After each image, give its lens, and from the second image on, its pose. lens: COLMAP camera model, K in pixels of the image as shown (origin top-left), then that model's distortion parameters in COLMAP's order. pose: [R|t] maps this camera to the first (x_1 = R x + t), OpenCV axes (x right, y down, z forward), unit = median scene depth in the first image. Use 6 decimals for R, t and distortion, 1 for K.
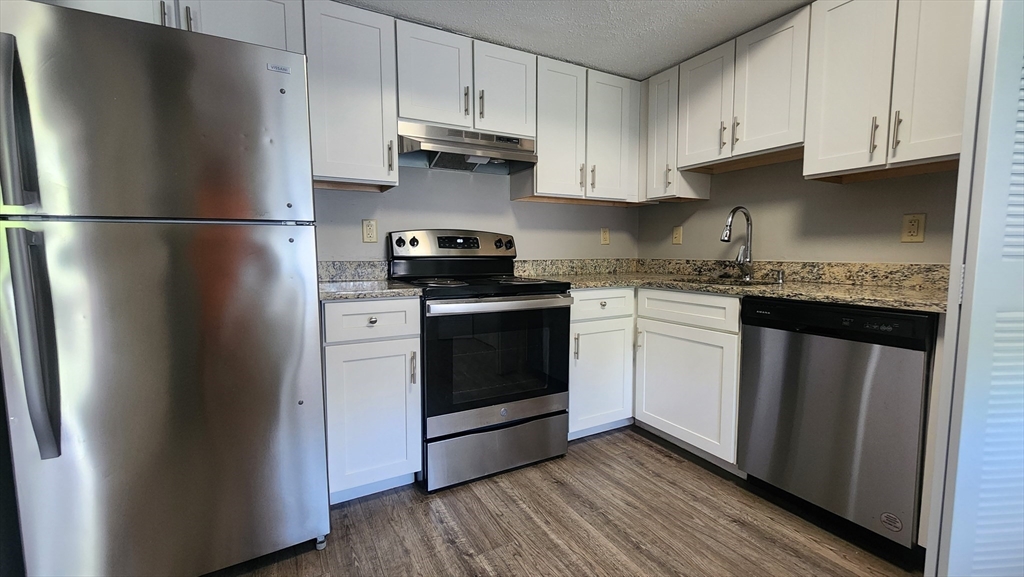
lens RADIAL K [[423.0, 0, 514.7], [0, 423.0, 289.7], [0, 0, 1]] dist [0.002850, -0.000180]
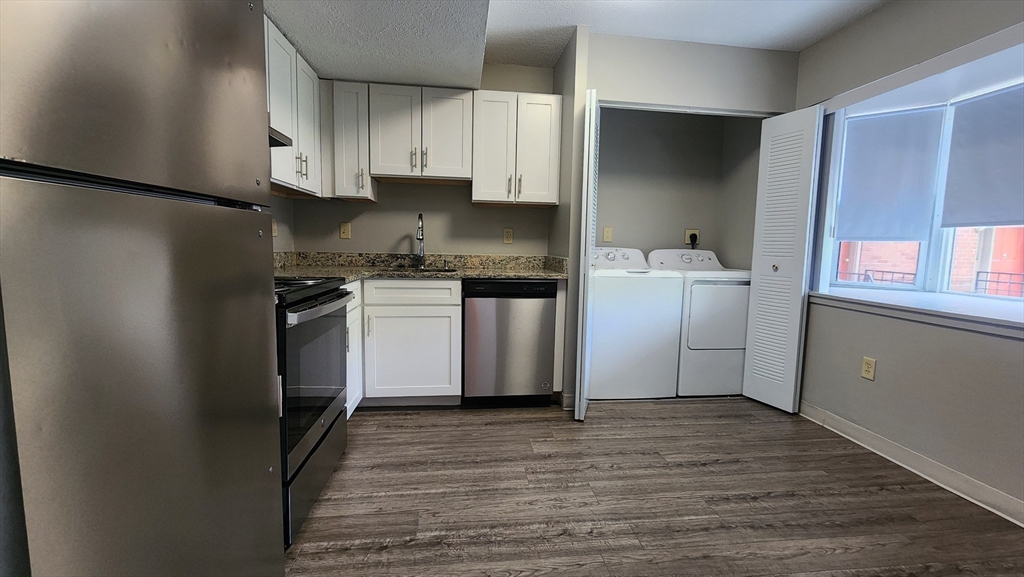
lens RADIAL K [[423.0, 0, 516.3], [0, 423.0, 287.7], [0, 0, 1]] dist [0.002850, -0.000180]
pose [[0.369980, -0.083102, 0.925316, -0.695973], [0.062086, 0.995976, 0.064624, -0.035175], [-0.926963, 0.033539, 0.373651, 0.260868]]
